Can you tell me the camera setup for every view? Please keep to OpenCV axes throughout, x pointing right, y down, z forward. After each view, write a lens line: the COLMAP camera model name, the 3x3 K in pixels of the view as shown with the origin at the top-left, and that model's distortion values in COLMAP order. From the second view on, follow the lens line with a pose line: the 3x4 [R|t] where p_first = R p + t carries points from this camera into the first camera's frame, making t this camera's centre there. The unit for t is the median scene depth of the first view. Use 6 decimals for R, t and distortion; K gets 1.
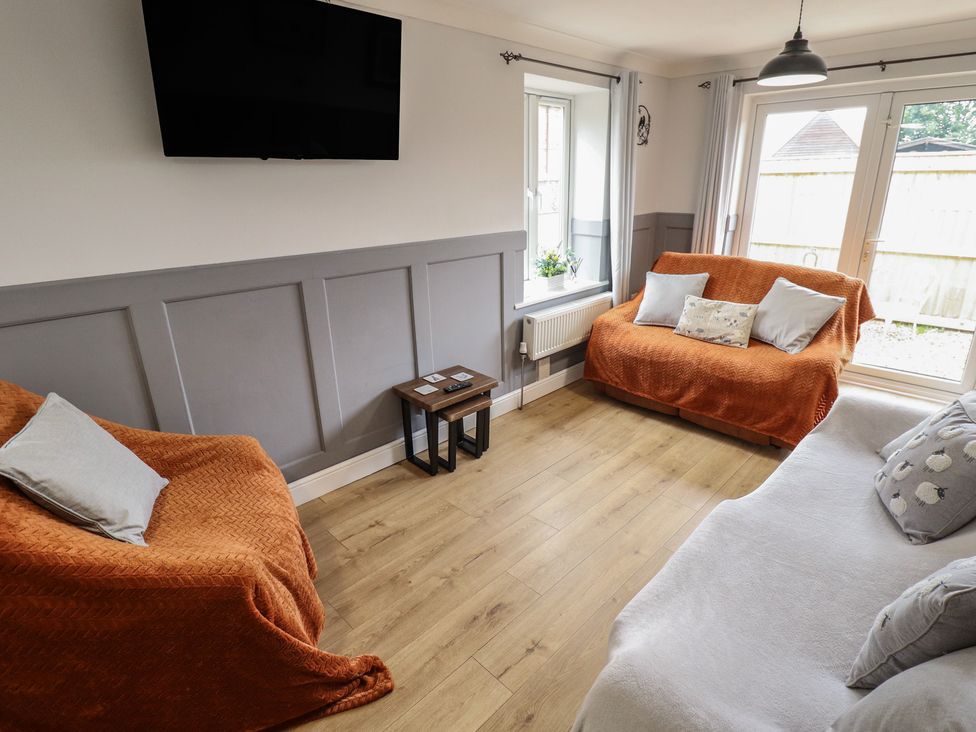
lens RADIAL K [[530.5, 0, 493.0], [0, 530.5, 365.7], [0, 0, 1]] dist [-0.013296, -0.002947]
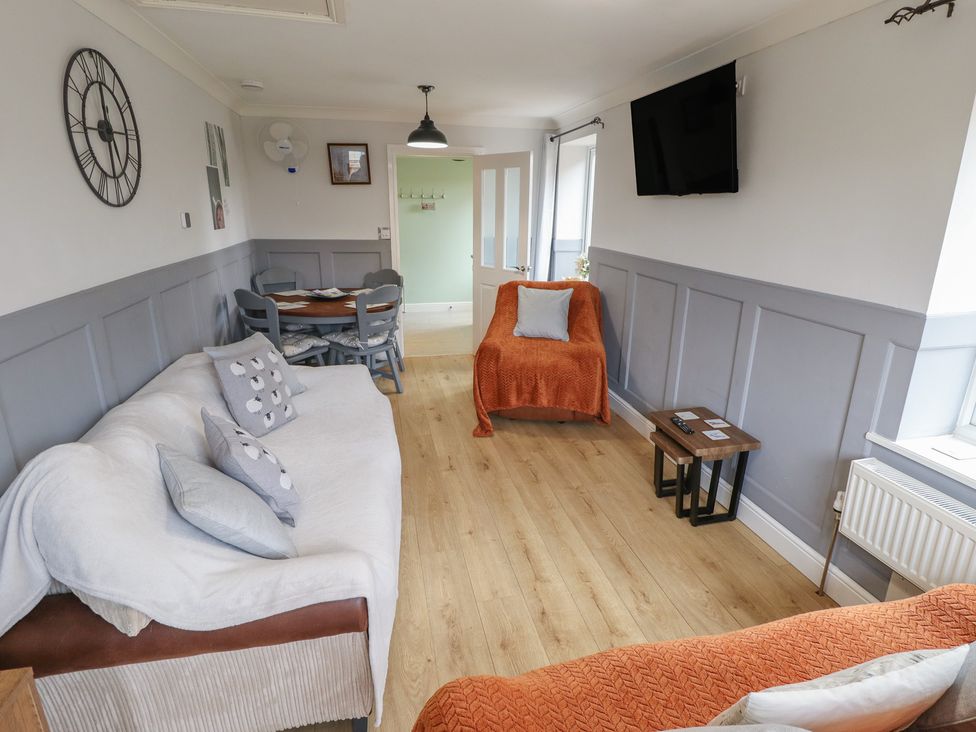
lens RADIAL K [[530.5, 0, 493.4], [0, 530.5, 368.3], [0, 0, 1]] dist [-0.013296, -0.002947]
pose [[-0.549677, 0.252354, -0.796349, 0.956489], [-0.280458, 0.842206, 0.460470, -0.437502], [0.786892, 0.476452, -0.392167, 1.182984]]
